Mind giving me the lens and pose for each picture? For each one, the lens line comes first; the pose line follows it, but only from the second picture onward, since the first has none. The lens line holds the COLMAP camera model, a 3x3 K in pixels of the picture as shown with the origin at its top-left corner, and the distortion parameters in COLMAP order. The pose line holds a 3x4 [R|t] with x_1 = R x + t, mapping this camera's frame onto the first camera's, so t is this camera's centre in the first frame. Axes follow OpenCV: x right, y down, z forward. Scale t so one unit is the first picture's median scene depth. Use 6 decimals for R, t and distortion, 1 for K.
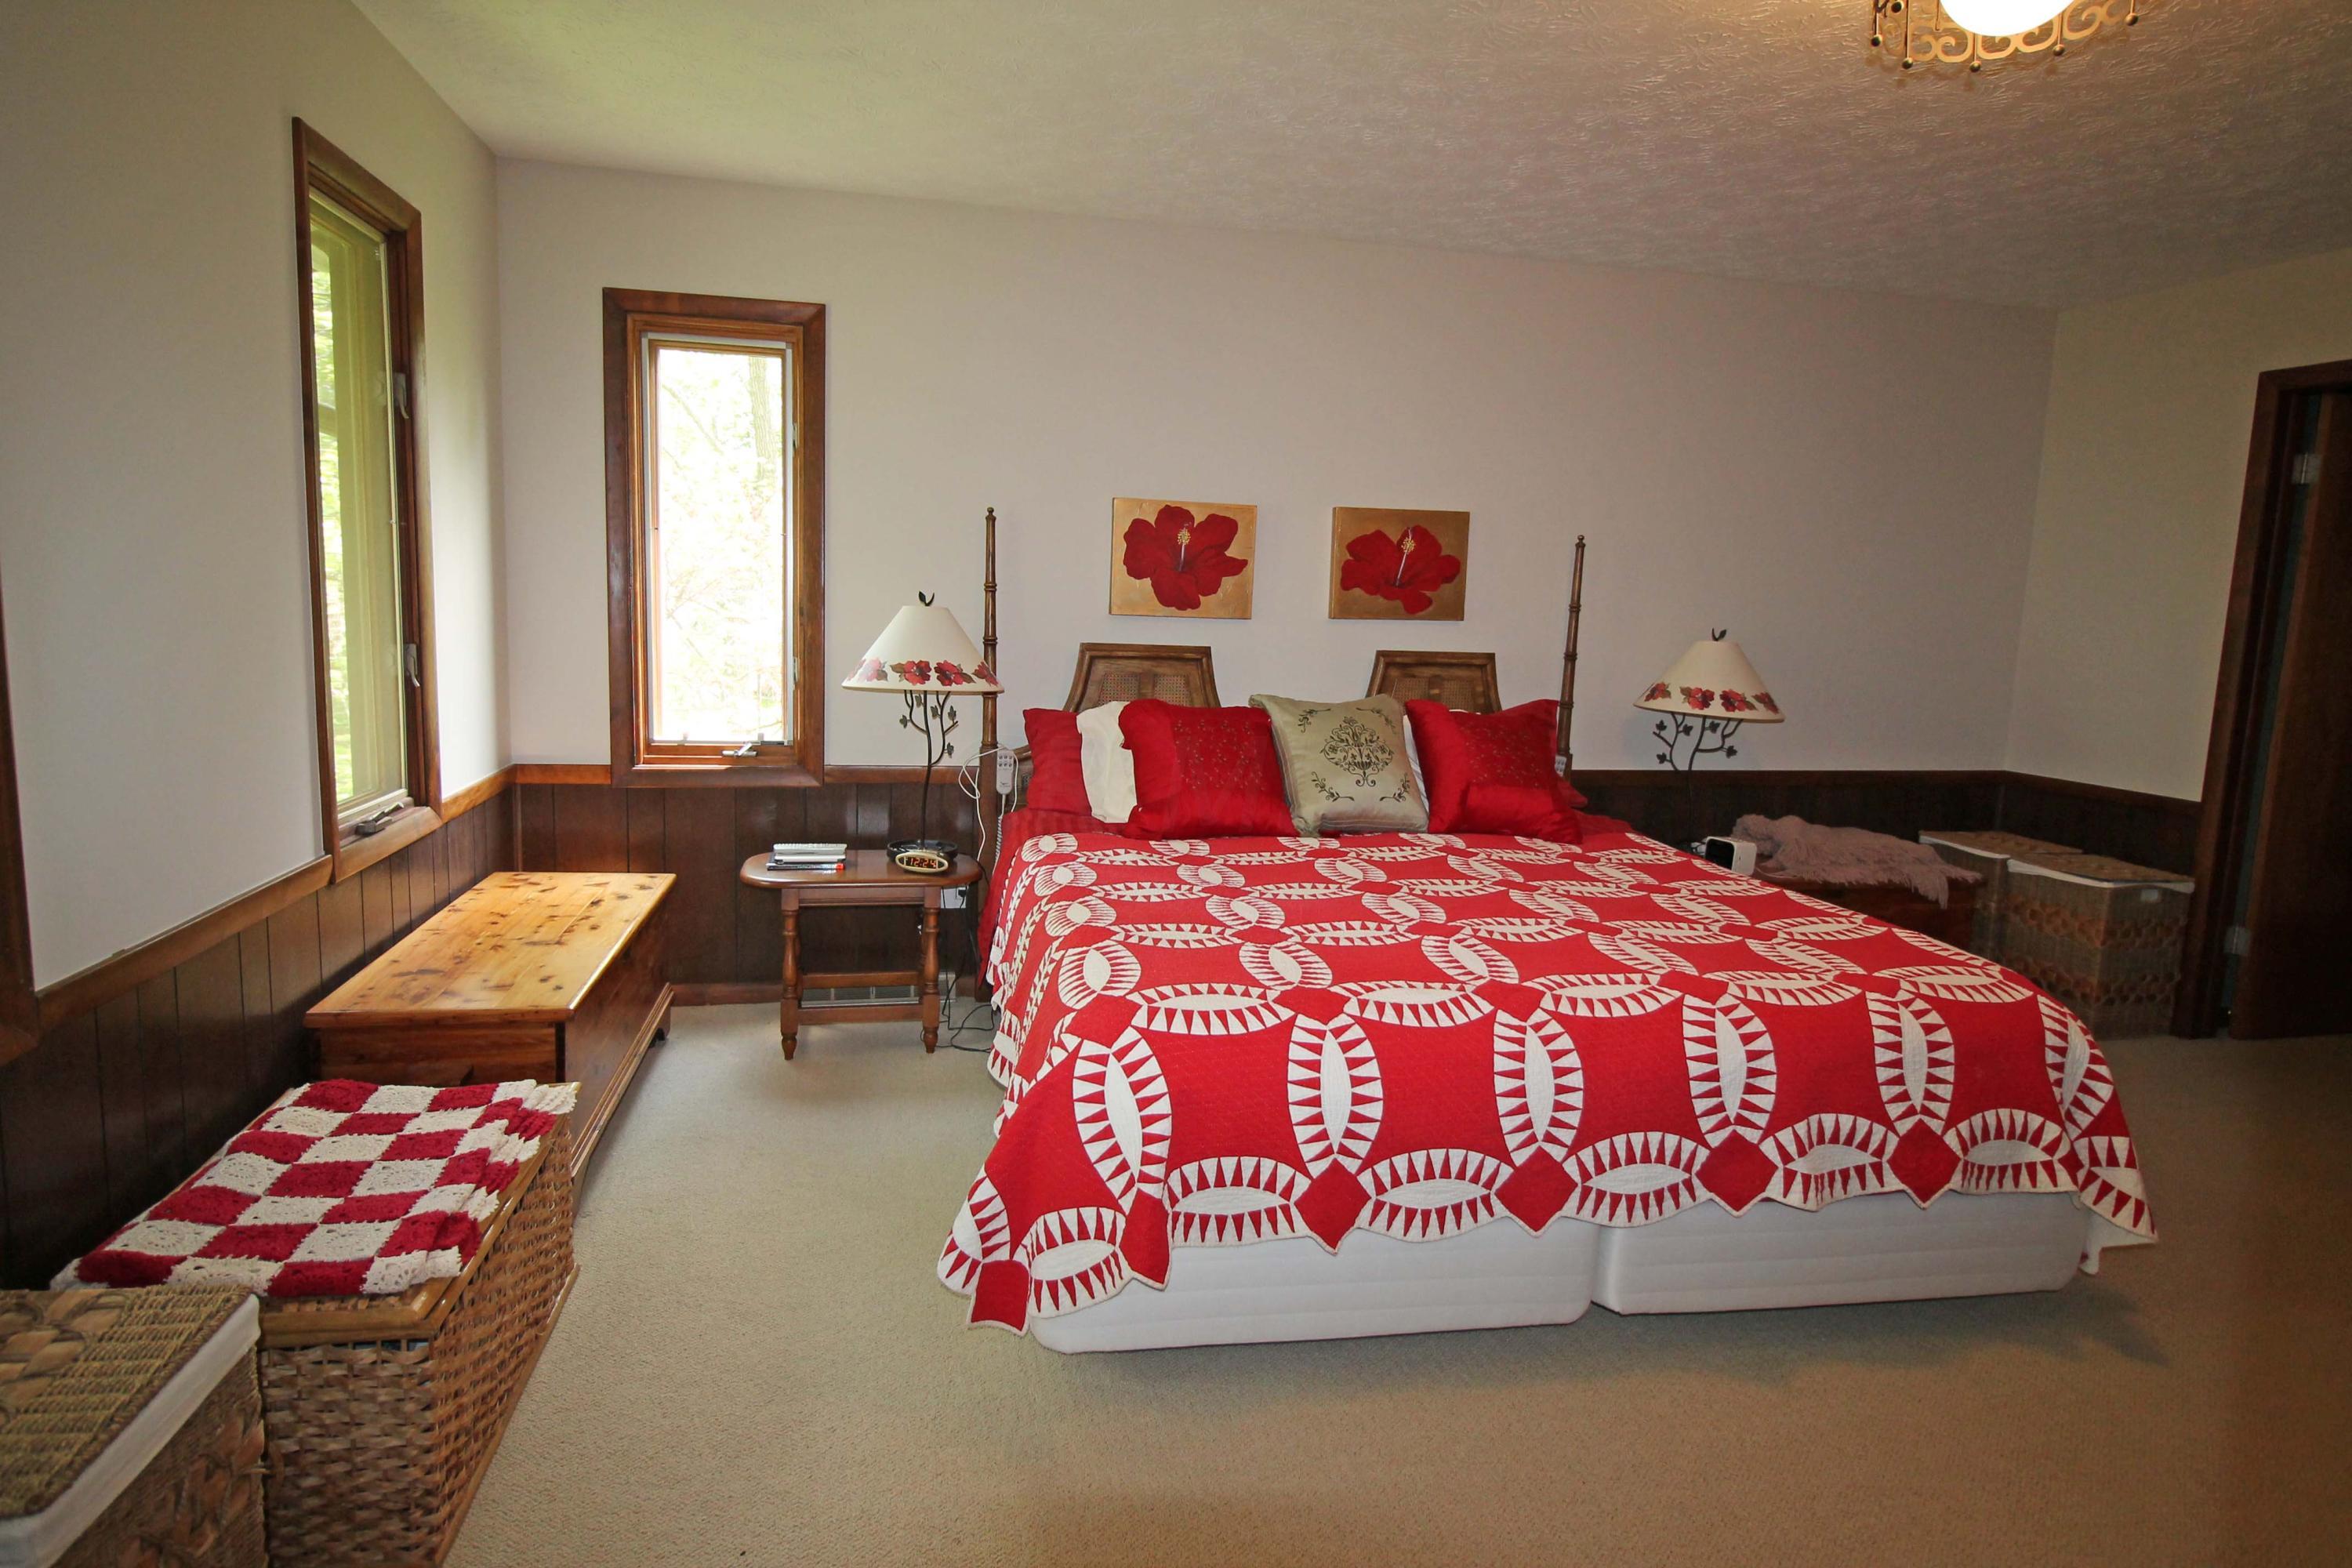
lens RADIAL K [[1304.6, 0, 1176.0], [0, 1304.6, 784.0], [0, 0, 1]] dist [0.003553, 0.000167]
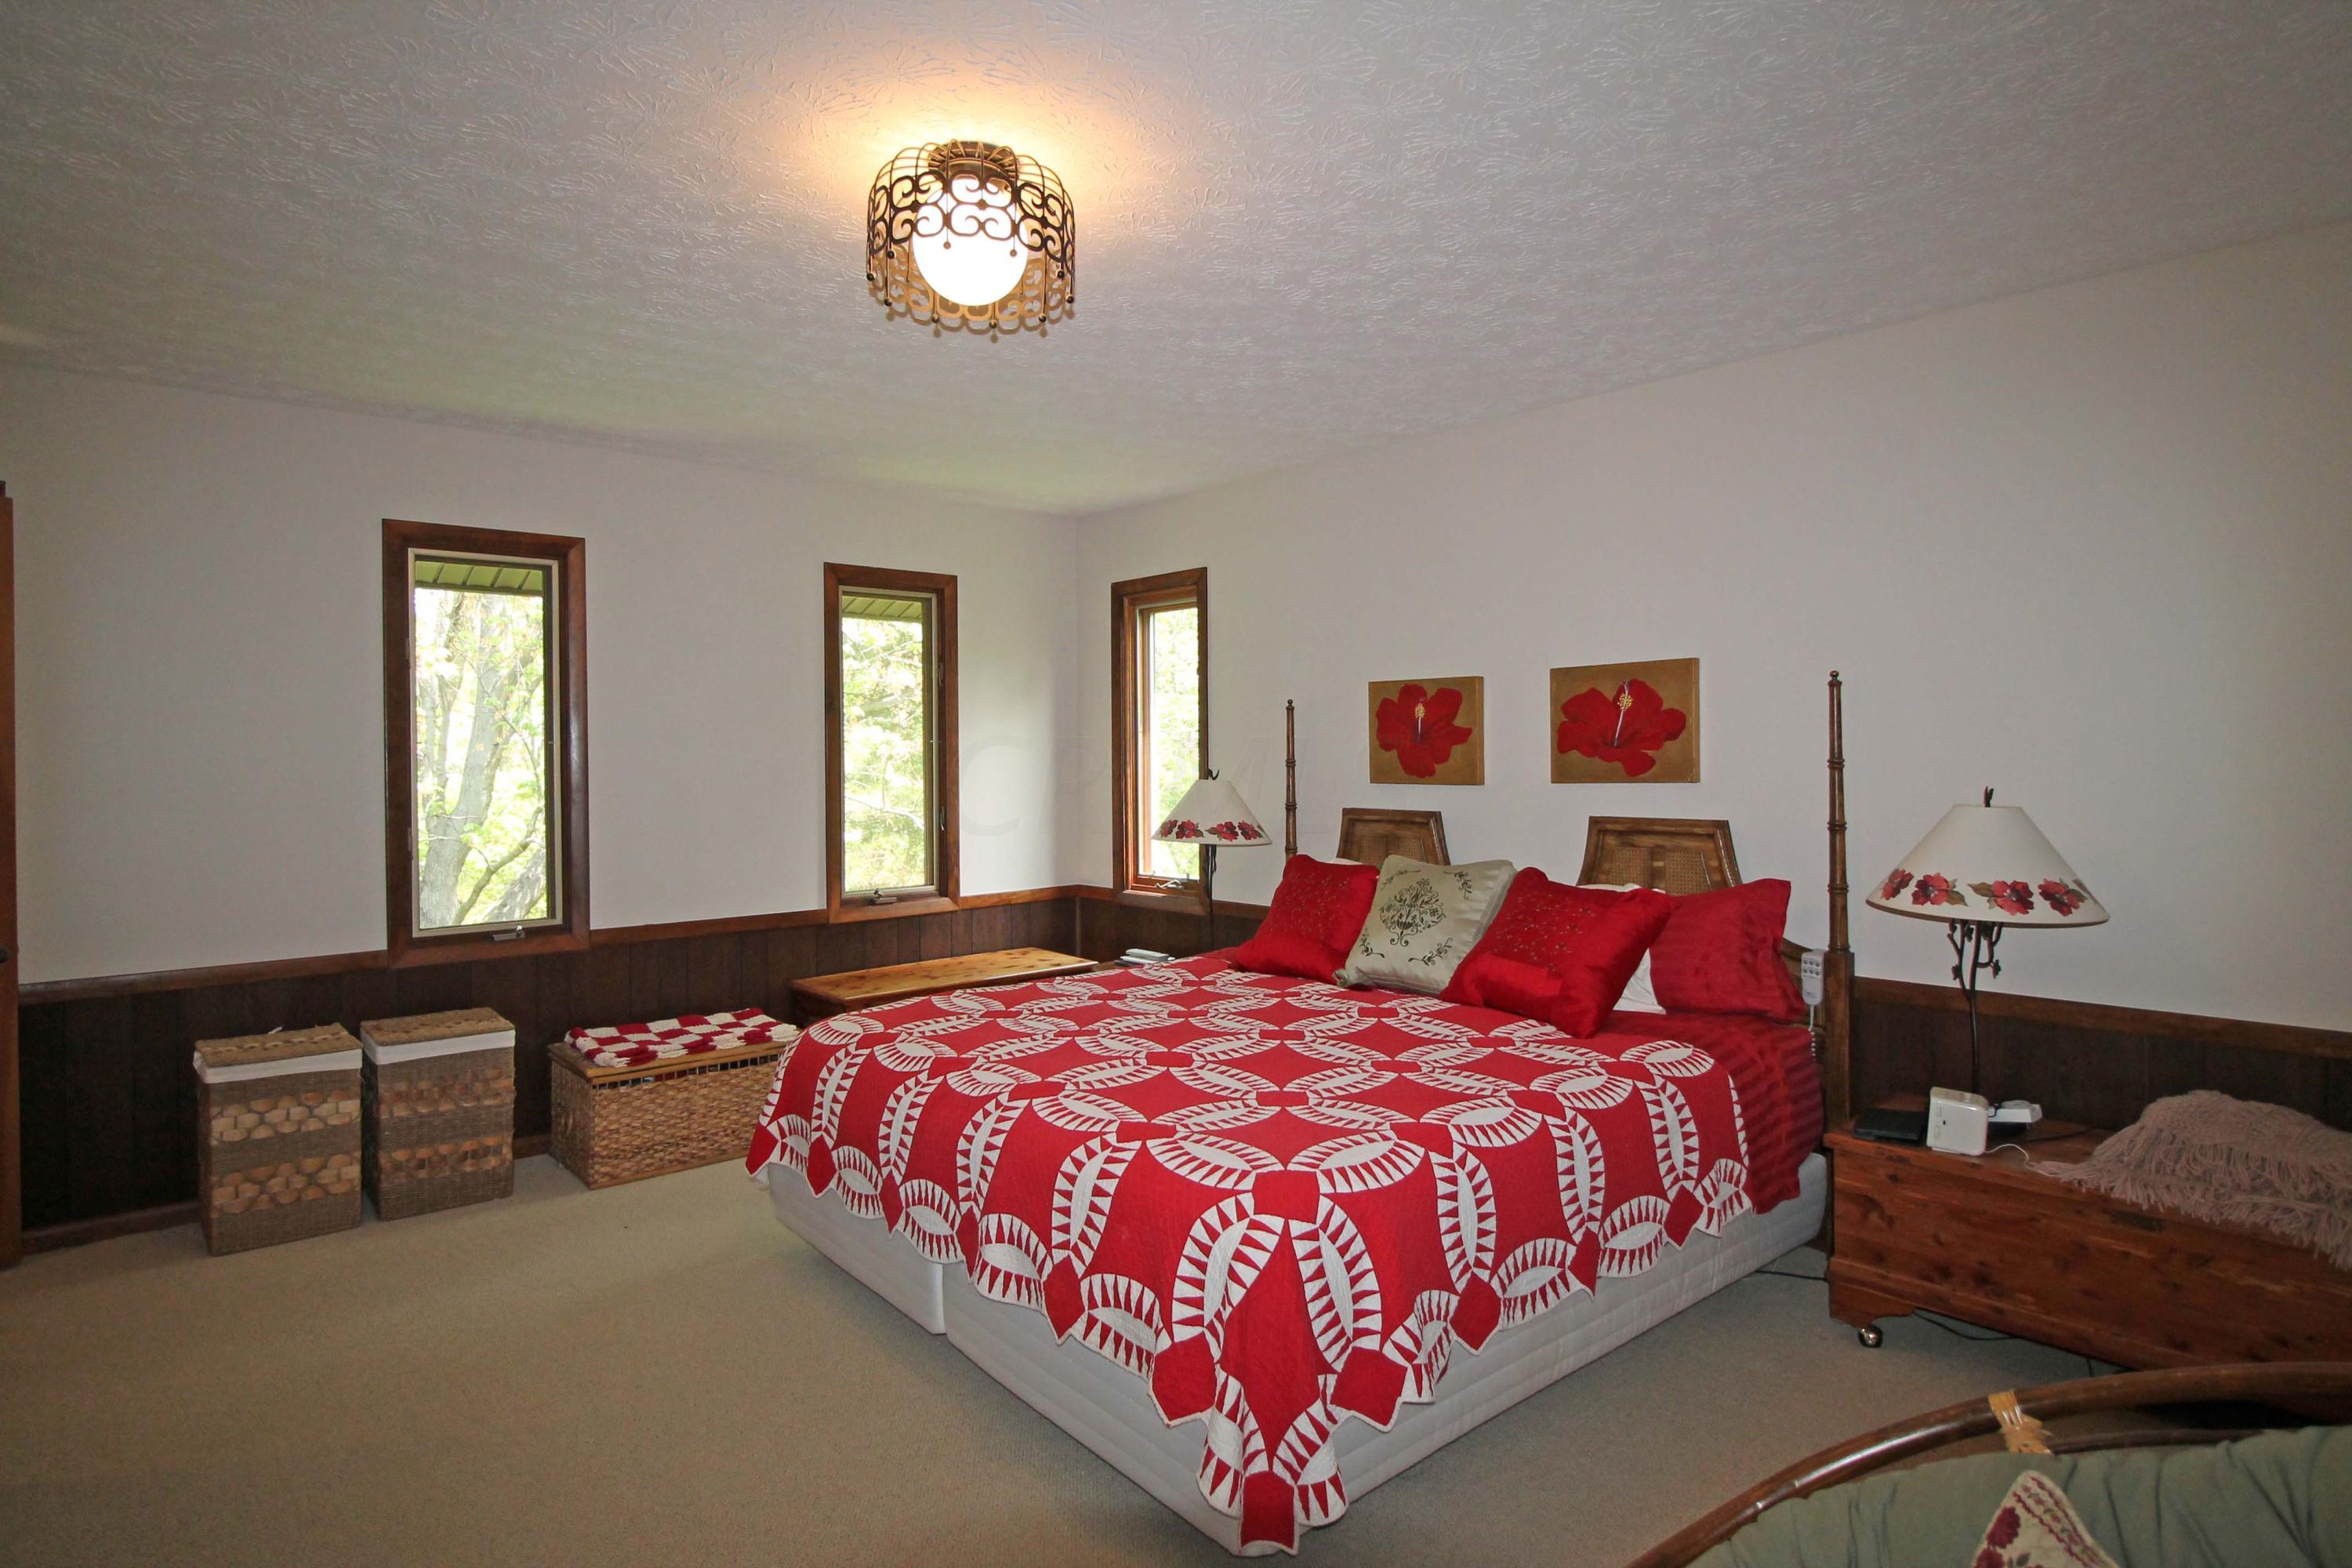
lens RADIAL K [[1293.7, 0, 1176.0], [0, 1293.7, 784.0], [0, 0, 1]] dist [0.060958, 0.000102]
pose [[0.488070, -0.018657, -0.872605, 0.830051], [-0.103471, 0.991484, -0.079072, -0.021845], [0.866650, 0.128882, 0.481983, 0.301460]]
